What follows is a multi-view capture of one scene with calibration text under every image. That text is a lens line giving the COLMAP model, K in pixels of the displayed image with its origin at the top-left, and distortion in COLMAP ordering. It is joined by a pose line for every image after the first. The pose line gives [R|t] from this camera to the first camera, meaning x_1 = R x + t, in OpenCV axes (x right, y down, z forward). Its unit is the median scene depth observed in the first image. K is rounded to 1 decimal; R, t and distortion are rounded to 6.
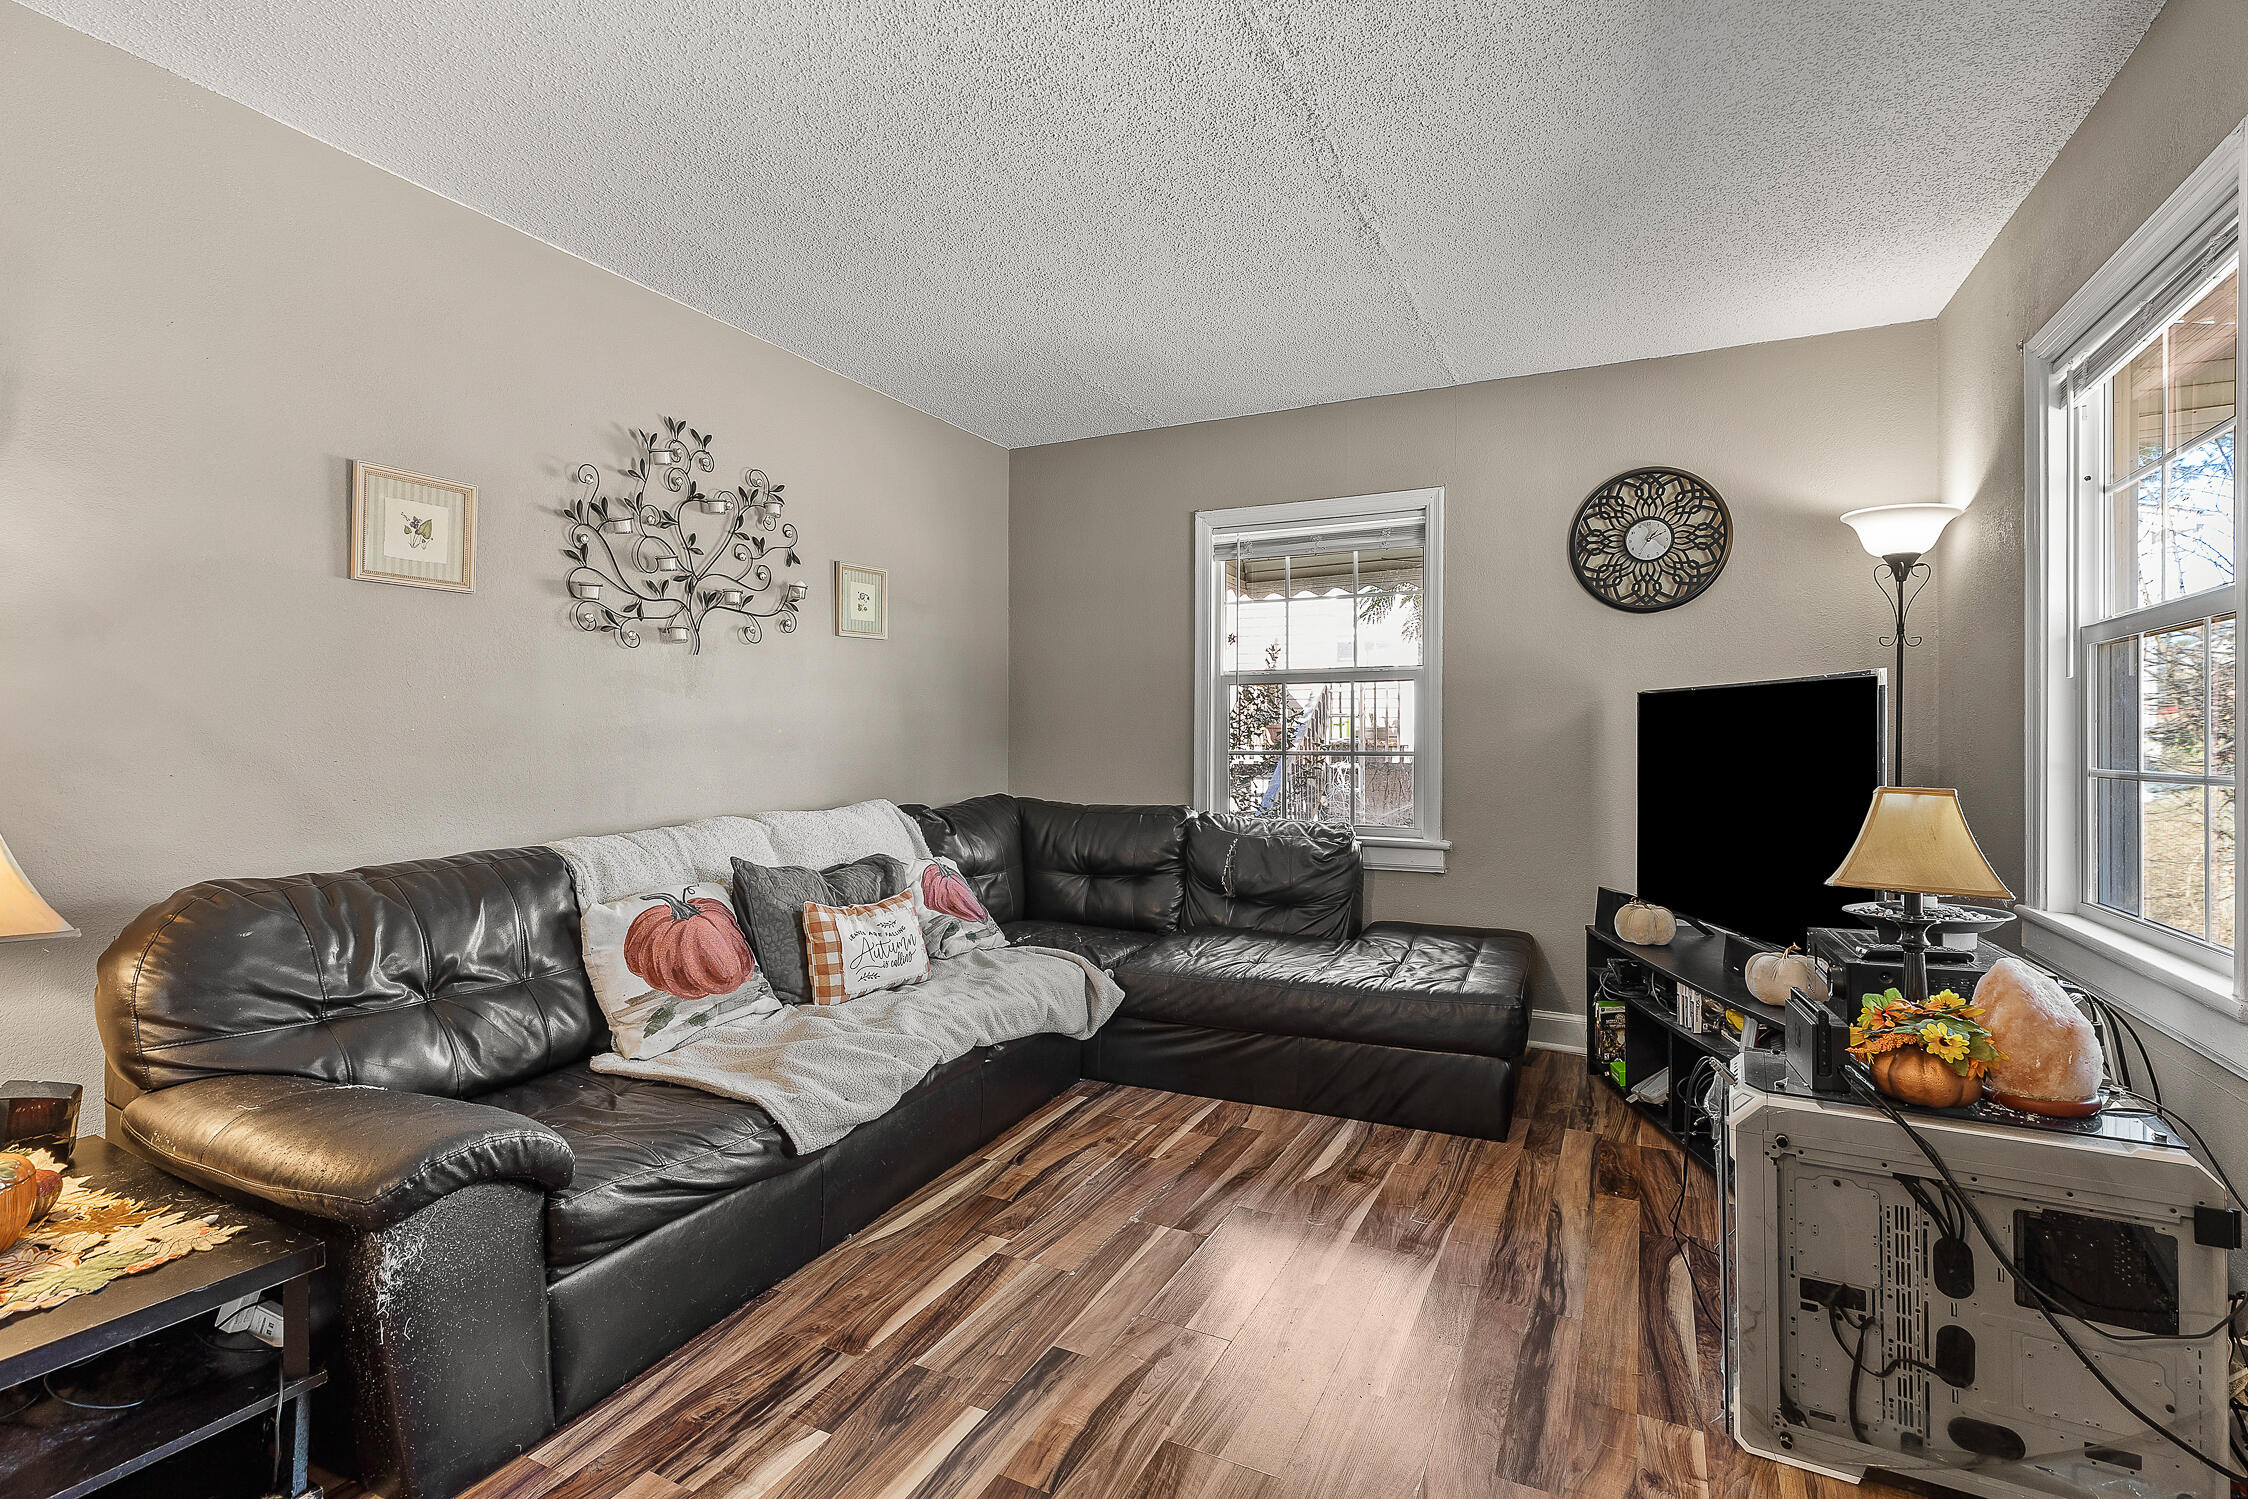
lens RADIAL K [[1015.3, 0, 1125.9], [0, 1015.3, 748.3], [0, 0, 1]] dist [0.000594, -0.000004]
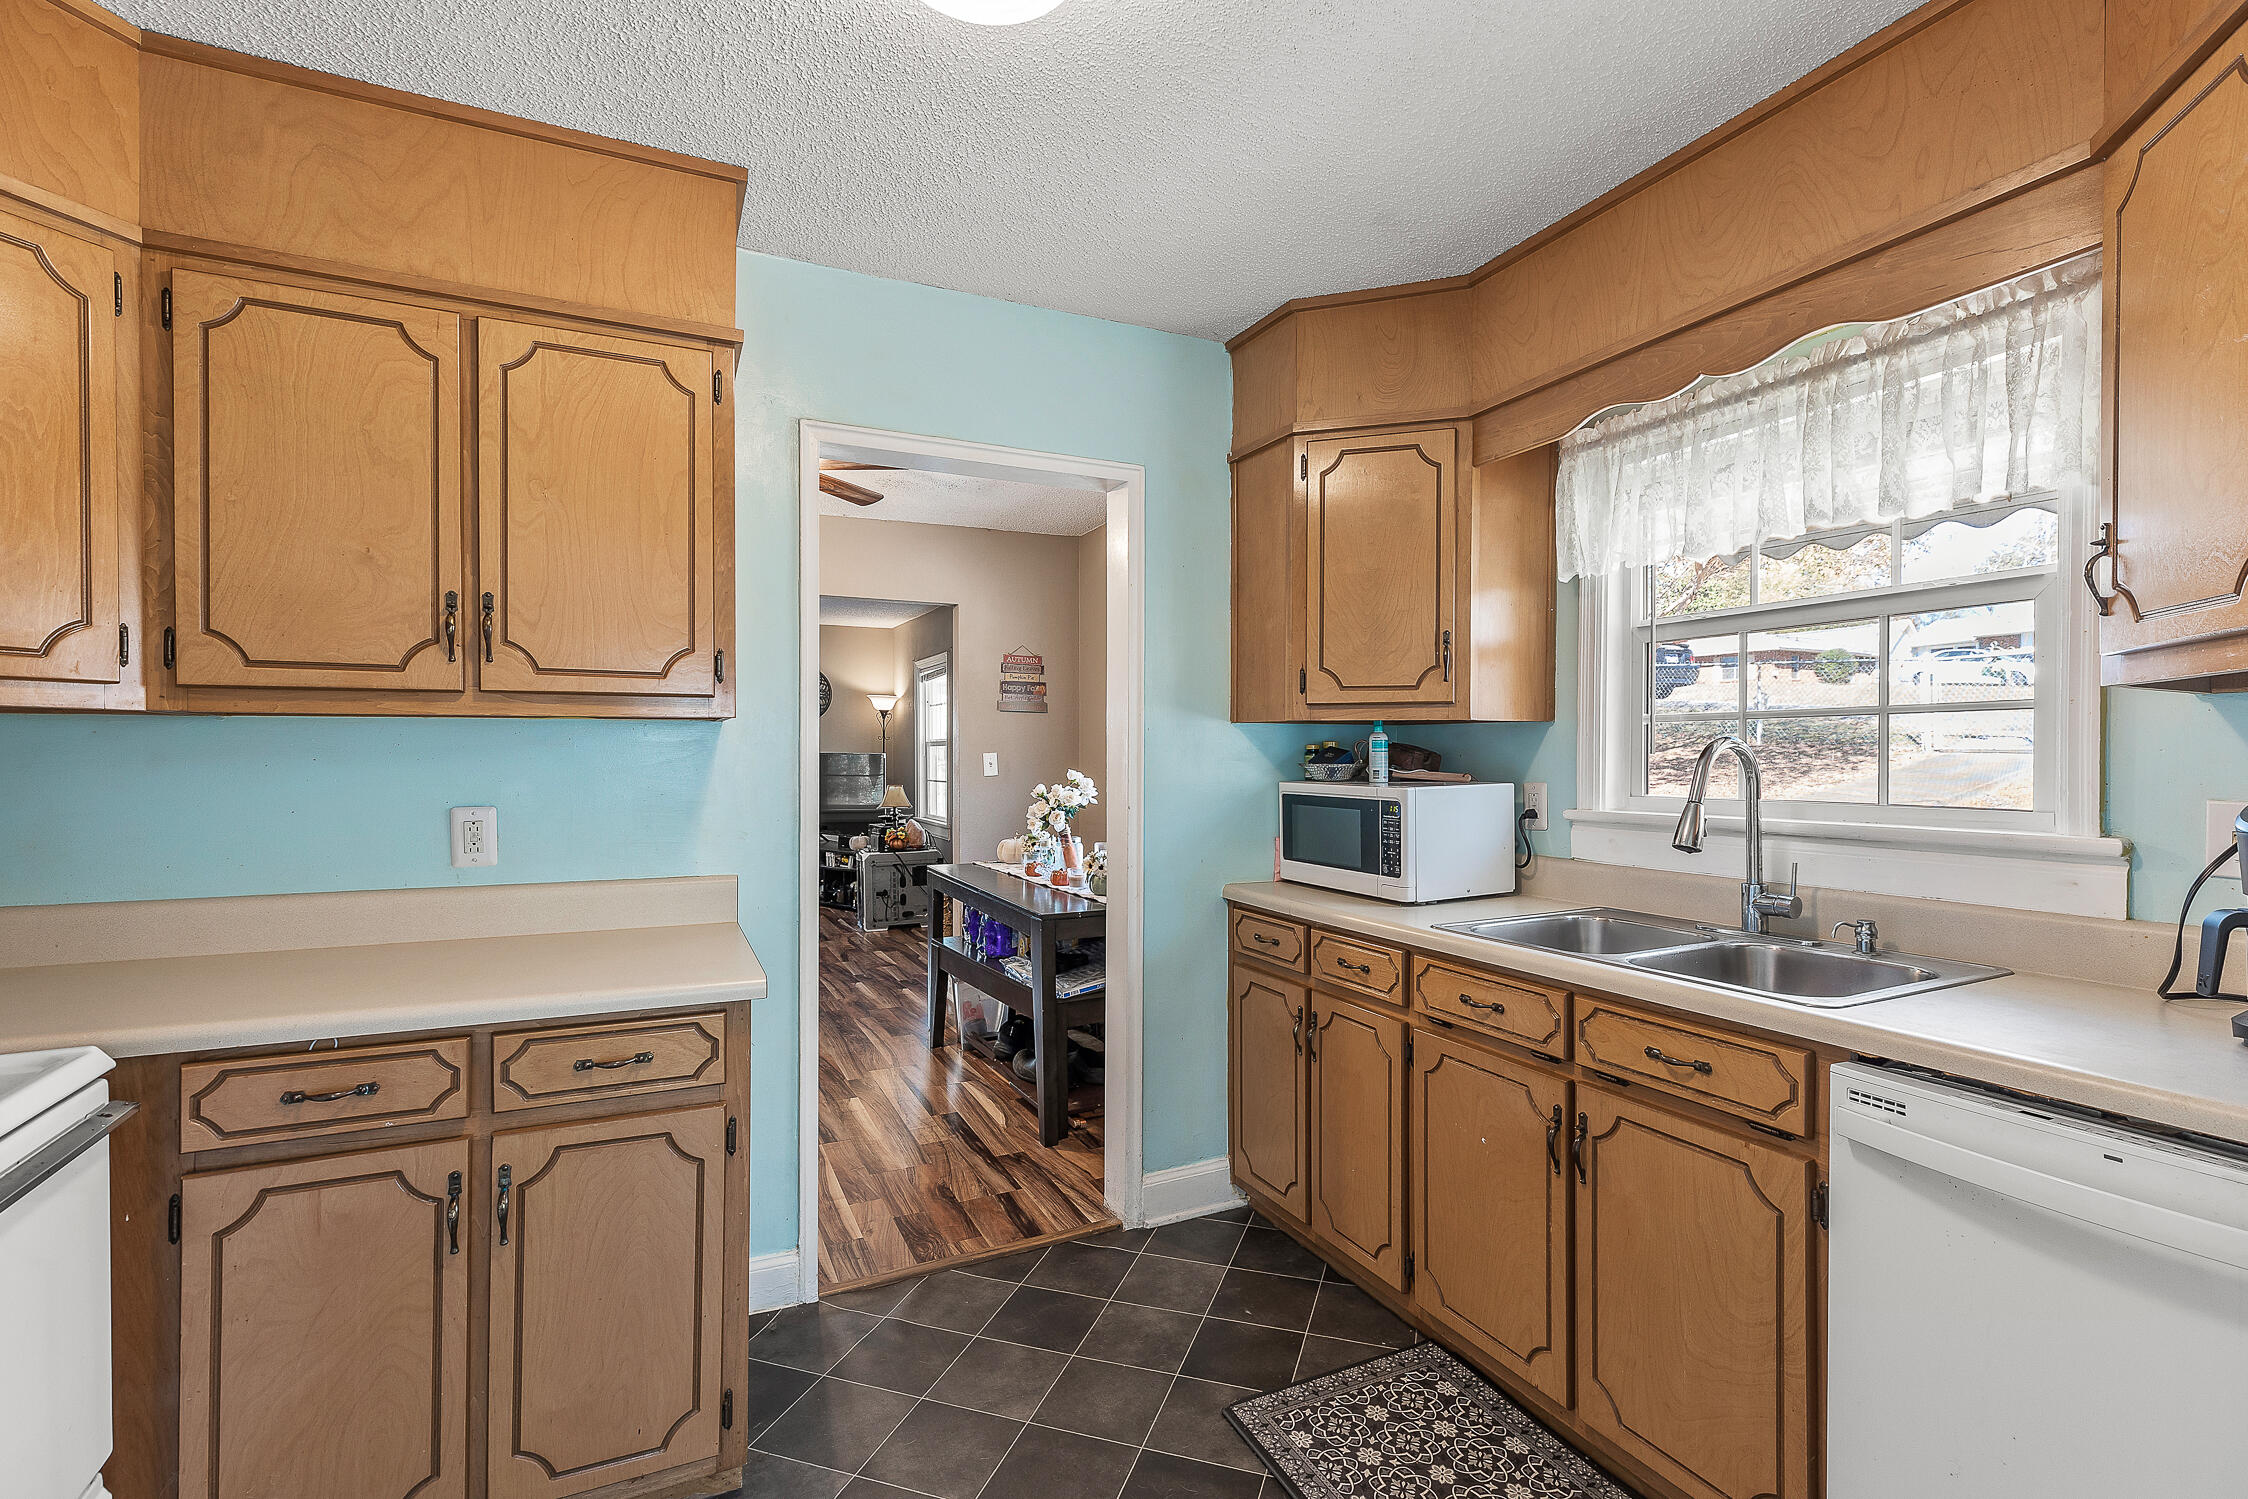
lens RADIAL K [[1015.3, 0, 1152.8], [0, 1015.3, 759.7], [0, 0, 1]] dist [0.000594, -0.000004]
pose [[0.590464, -0.007927, 0.807025, -1.306139], [0.008755, 0.999956, 0.003417, -0.047967], [-0.807016, 0.005048, 0.590507, -1.548901]]
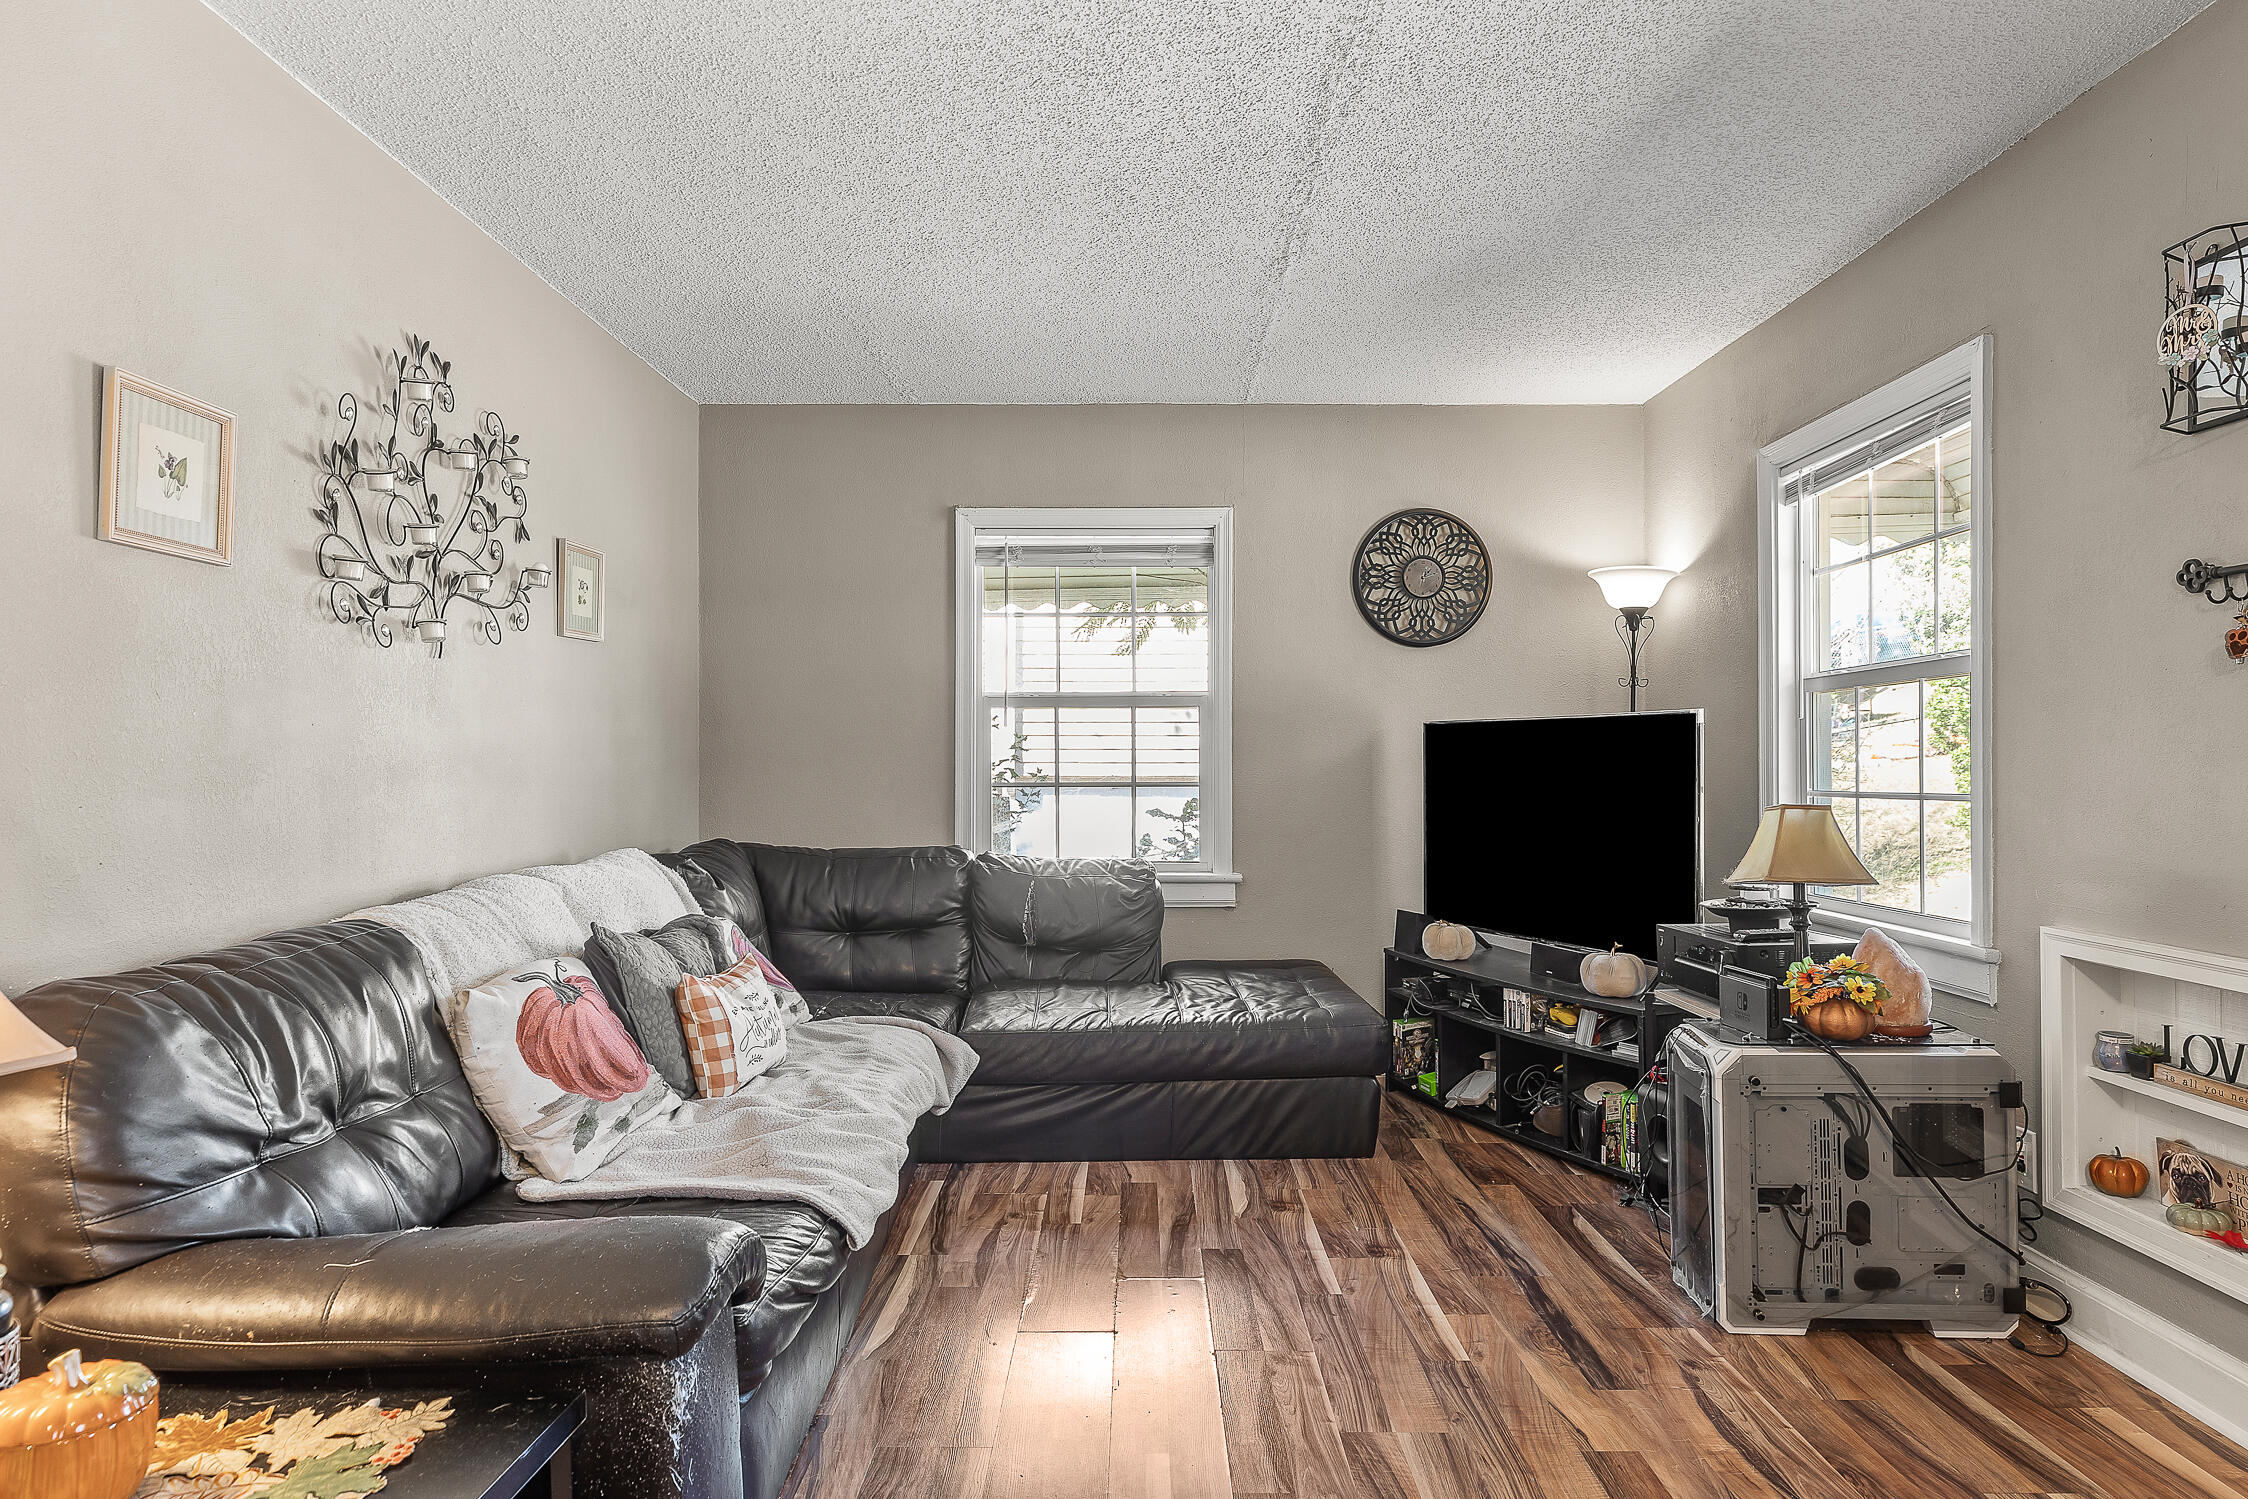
lens RADIAL K [[1269.9, 0, 1111.1], [0, 1269.9, 783.4], [0, 0, 1]] dist [0.003930, -0.001071]
pose [[0.902071, -0.008292, 0.431508, -0.429040], [0.007162, 0.999965, 0.004245, -0.001246], [-0.431528, -0.000739, 0.902099, -0.053241]]
